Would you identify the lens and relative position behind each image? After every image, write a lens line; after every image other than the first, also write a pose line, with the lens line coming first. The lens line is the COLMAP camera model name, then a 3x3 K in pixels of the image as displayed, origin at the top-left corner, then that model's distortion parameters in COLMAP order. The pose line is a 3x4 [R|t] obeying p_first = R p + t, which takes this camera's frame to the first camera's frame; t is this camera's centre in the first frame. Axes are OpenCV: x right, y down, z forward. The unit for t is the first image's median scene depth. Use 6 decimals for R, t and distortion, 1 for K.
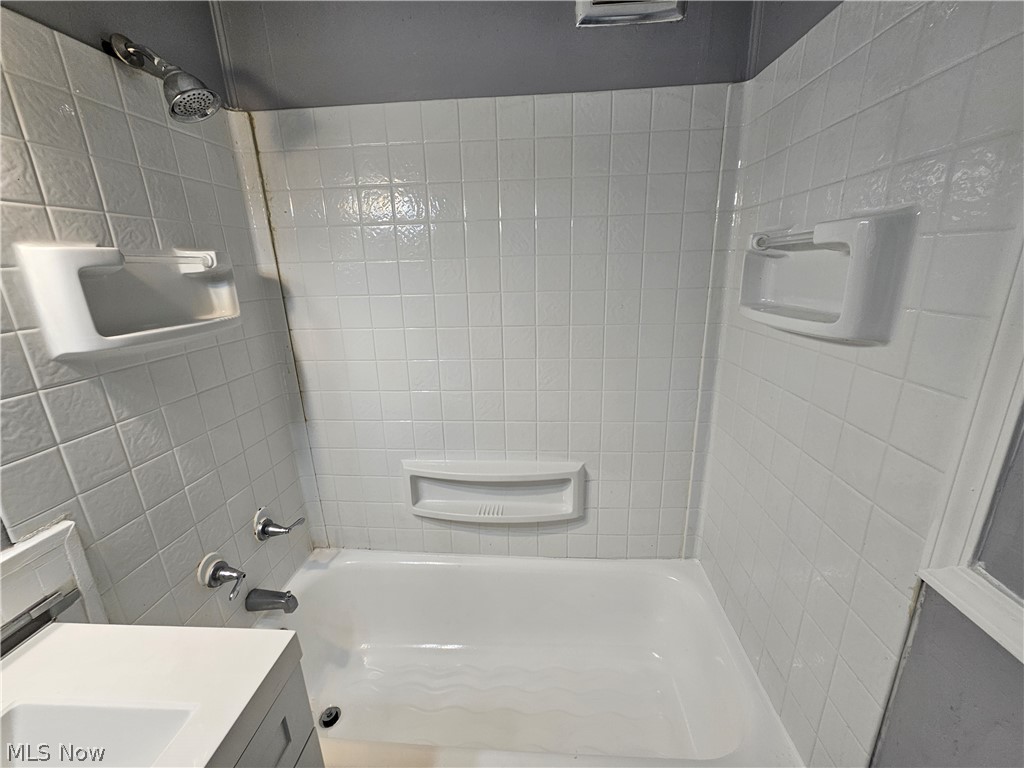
lens RADIAL K [[423.7, 0, 512.4], [0, 423.7, 386.4], [0, 0, 1]] dist [0.000310, 0.000276]
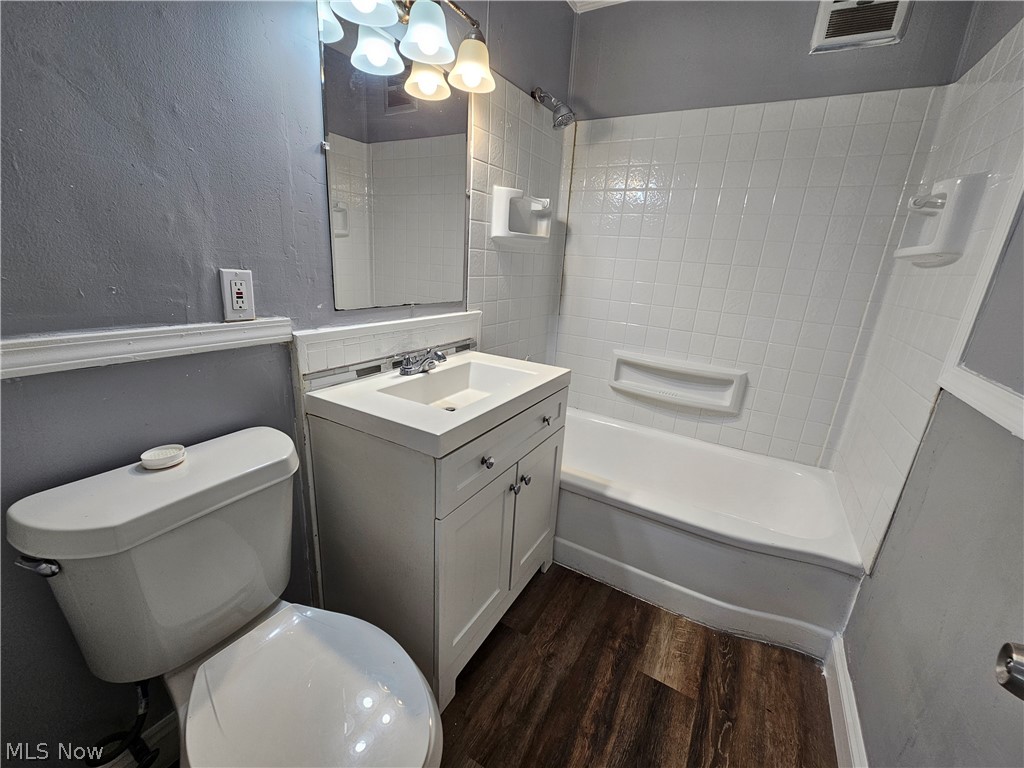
lens RADIAL K [[423.7, 0, 512.4], [0, 423.7, 386.4], [0, 0, 1]] dist [0.000310, 0.000276]
pose [[0.894549, 0.208861, -0.395170, 0.052093], [-0.205210, 0.977335, 0.052021, 0.384531], [0.397078, 0.034557, 0.917134, -0.675858]]
